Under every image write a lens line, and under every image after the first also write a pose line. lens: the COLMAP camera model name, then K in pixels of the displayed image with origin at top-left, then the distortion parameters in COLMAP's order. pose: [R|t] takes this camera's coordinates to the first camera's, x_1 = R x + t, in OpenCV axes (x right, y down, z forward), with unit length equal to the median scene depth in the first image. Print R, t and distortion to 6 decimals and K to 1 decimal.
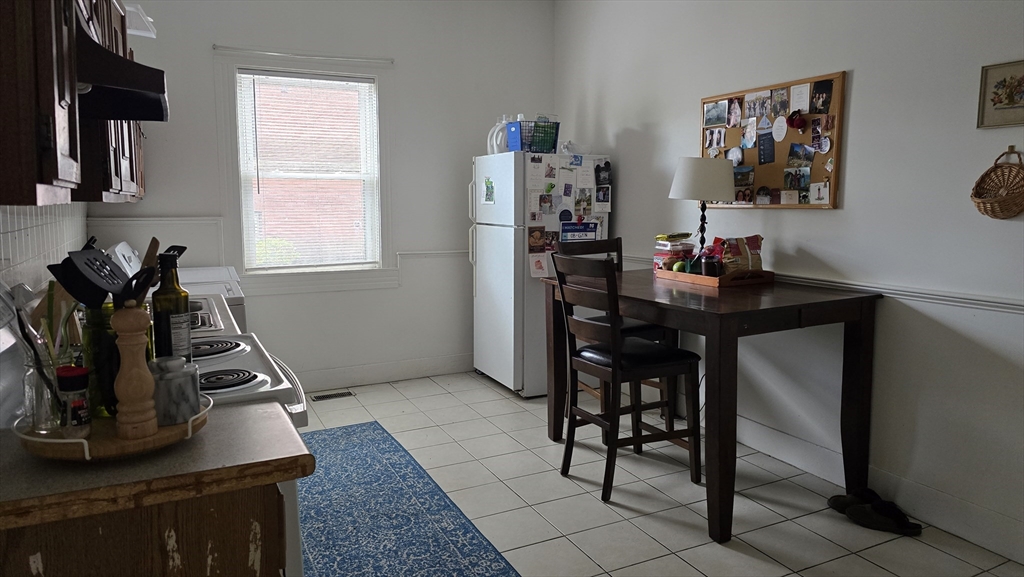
lens RADIAL K [[691.6, 0, 512.0], [0, 691.6, 288.5], [0, 0, 1]] dist [0.102596, -0.136092]
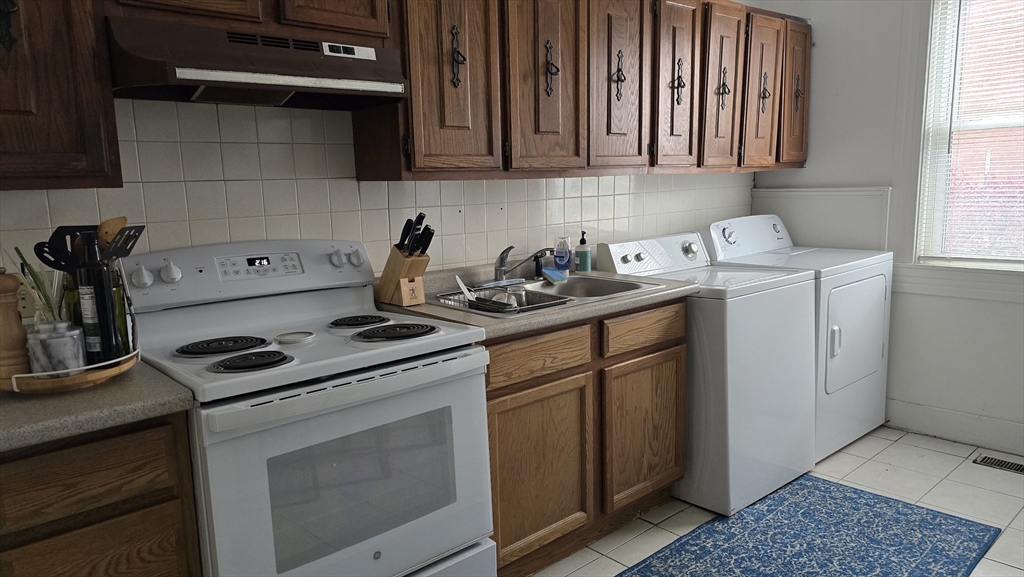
lens RADIAL K [[691.6, 0, 512.0], [0, 691.6, 288.5], [0, 0, 1]] dist [0.102596, -0.136092]
pose [[0.262025, 0.139374, -0.954944, 0.231208], [-0.089859, 0.988741, 0.119651, -0.046365], [0.960869, 0.054459, 0.271599, 0.396785]]
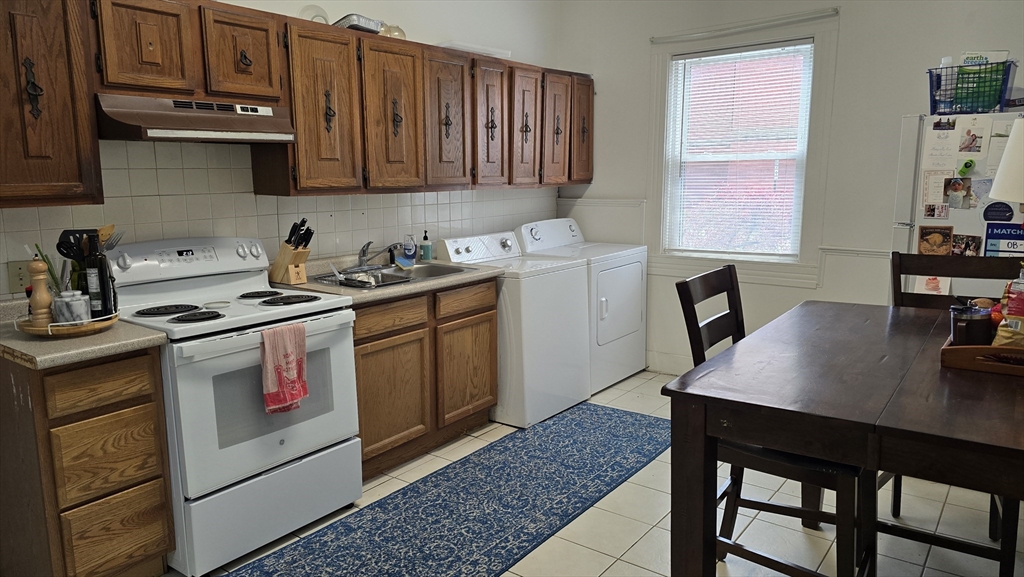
lens RADIAL K [[691.6, 0, 512.0], [0, 691.6, 288.5], [0, 0, 1]] dist [0.102596, -0.136092]
pose [[0.439615, 0.146503, -0.886158, 0.466174], [-0.101403, 0.988396, 0.113100, -0.066093], [0.892444, 0.040139, 0.449369, 0.338254]]
